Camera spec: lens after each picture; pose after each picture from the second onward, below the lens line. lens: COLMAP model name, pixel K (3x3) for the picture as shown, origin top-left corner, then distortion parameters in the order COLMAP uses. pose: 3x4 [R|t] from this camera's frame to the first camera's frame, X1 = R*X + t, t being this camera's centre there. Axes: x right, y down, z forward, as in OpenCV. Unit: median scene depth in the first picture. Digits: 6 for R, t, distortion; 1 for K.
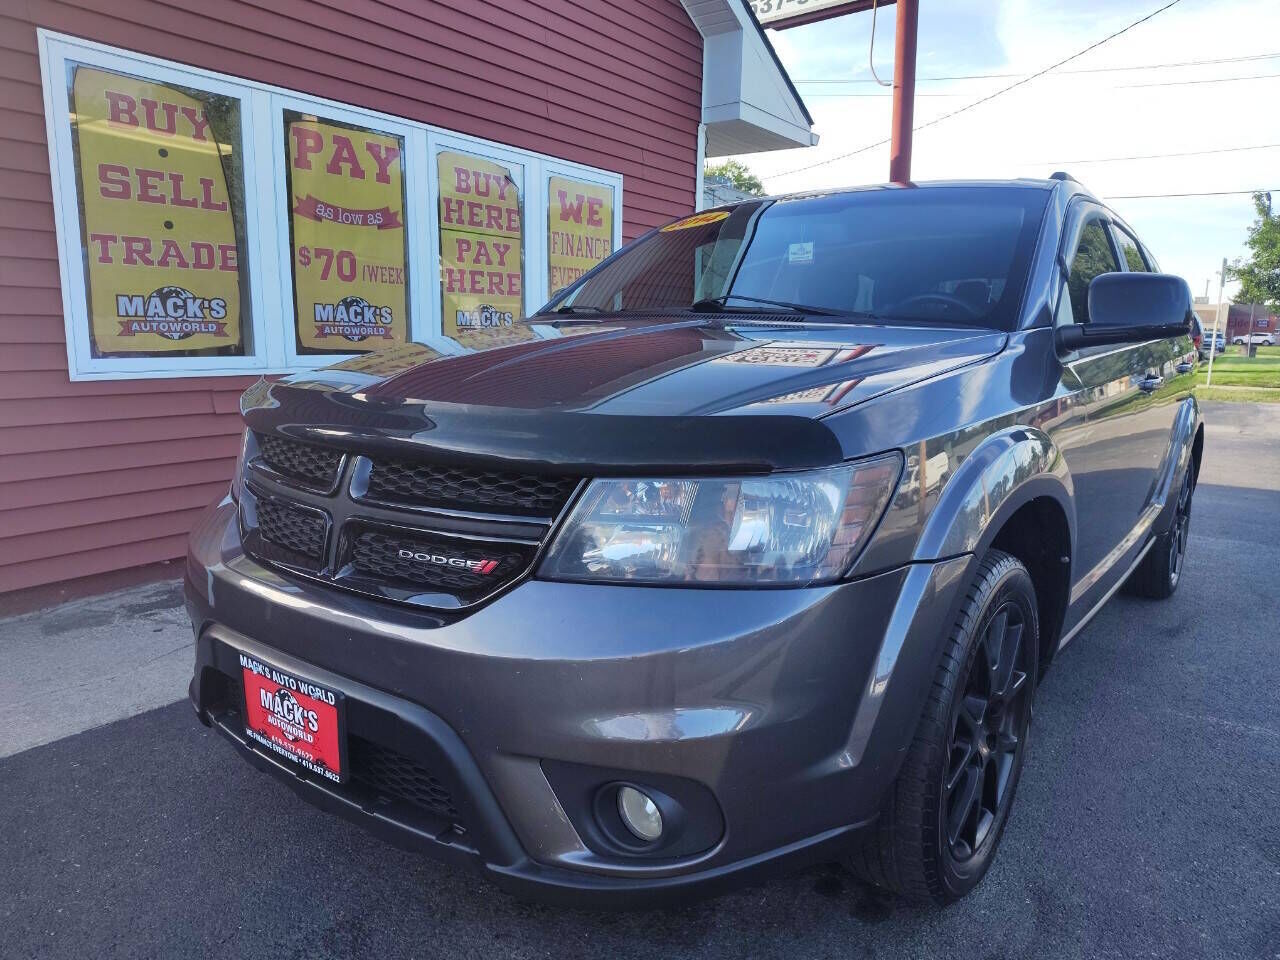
lens RADIAL K [[840.2, 0, 606.5], [0, 840.2, 493.3], [0, 0, 1]] dist [0.044782, -0.048406]
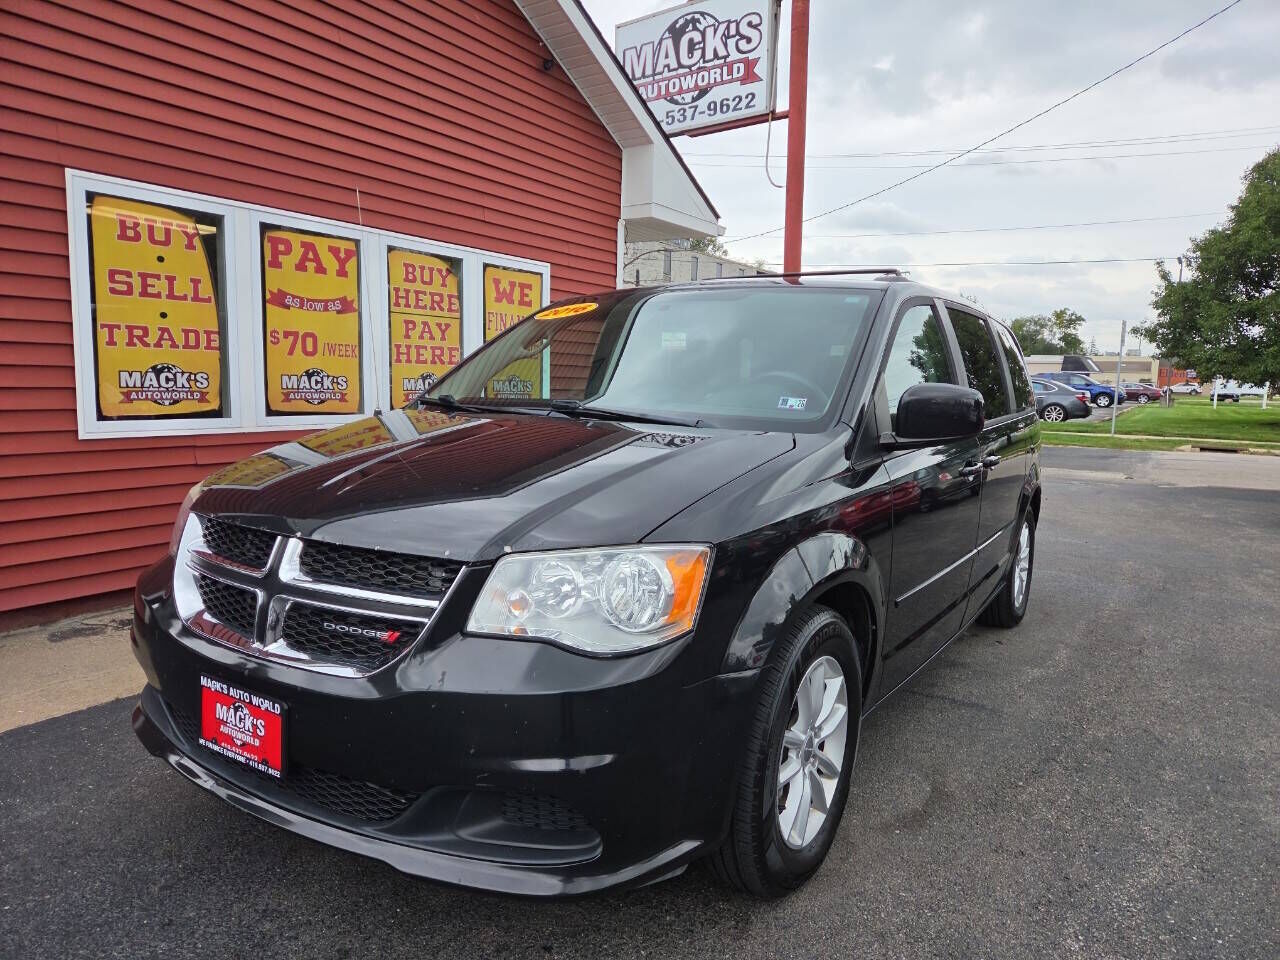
lens RADIAL K [[840.2, 0, 631.3], [0, 840.2, 486.7], [0, 0, 1]] dist [0.044782, -0.048406]
pose [[0.998036, -0.000793, 0.062639, 0.079956], [0.004684, 0.998066, -0.061988, 0.014260], [-0.062469, 0.062160, 0.996109, -0.233007]]
